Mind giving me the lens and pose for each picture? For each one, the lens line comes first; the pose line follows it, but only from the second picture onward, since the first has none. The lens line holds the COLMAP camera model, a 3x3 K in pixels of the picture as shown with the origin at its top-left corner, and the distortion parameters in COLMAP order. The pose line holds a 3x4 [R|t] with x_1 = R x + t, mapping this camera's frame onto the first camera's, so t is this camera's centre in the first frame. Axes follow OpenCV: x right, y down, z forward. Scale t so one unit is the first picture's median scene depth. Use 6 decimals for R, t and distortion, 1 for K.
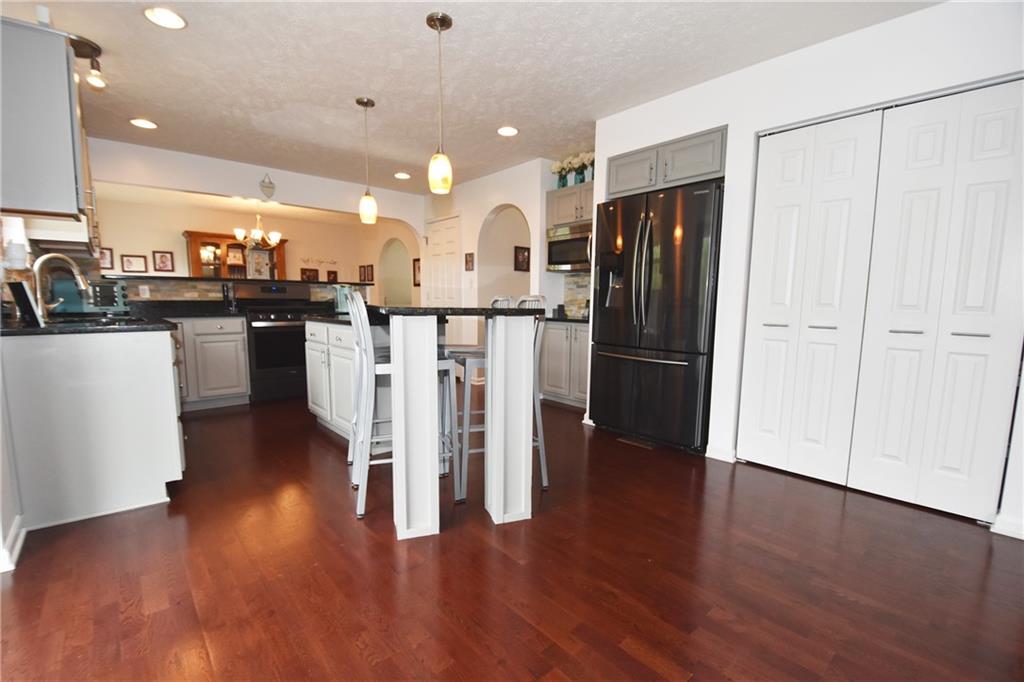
lens RADIAL K [[438.1, 0, 524.4], [0, 438.1, 369.1], [0, 0, 1]] dist [-0.000740, -0.015129]
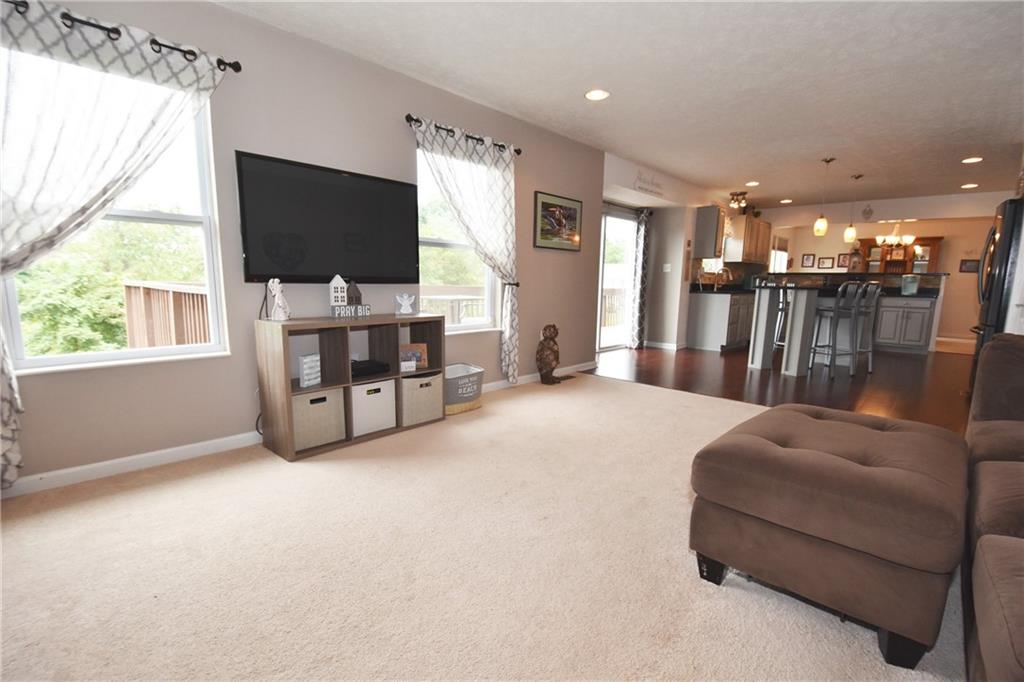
lens RADIAL K [[462.9, 0, 513.3], [0, 462.9, 346.2], [0, 0, 1]] dist [0.011382, -0.020497]
pose [[0.073847, 0.131331, -0.988584, 0.806379], [-0.168026, 0.978758, 0.117474, 0.049784], [0.983013, 0.157433, 0.094345, -0.253079]]
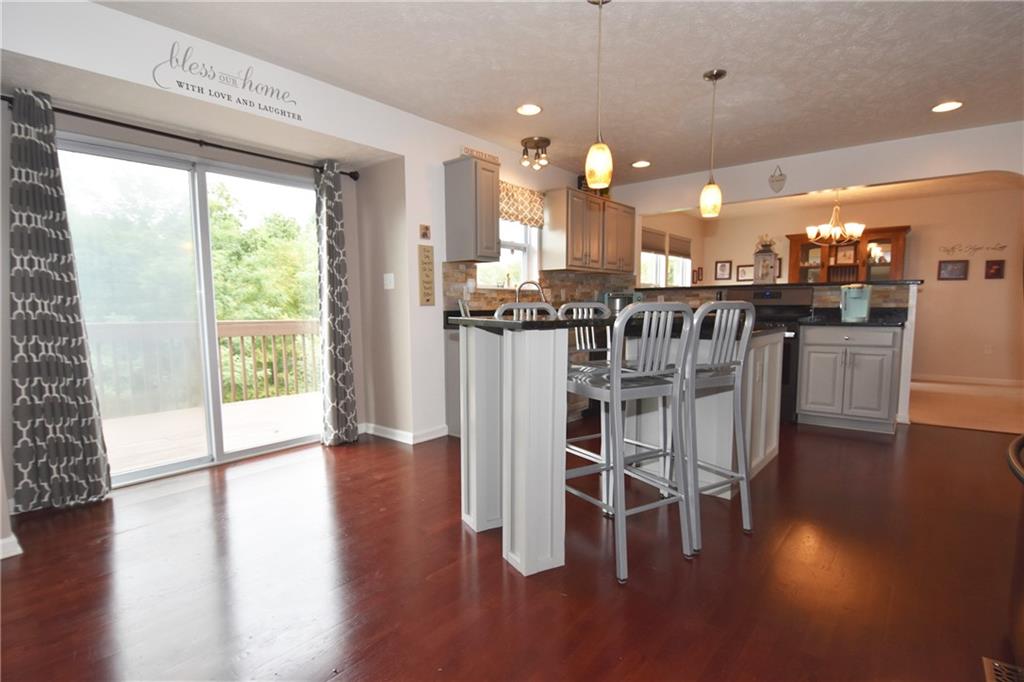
lens RADIAL K [[510.6, 0, 512.0], [0, 510.6, 341.0], [0, 0, 1]] dist [0.031147, -0.029518]
pose [[0.154101, 0.059373, -0.986270, 0.305960], [-0.143146, 0.989003, 0.037171, -0.046355], [0.977631, 0.135452, 0.160906, 0.283204]]
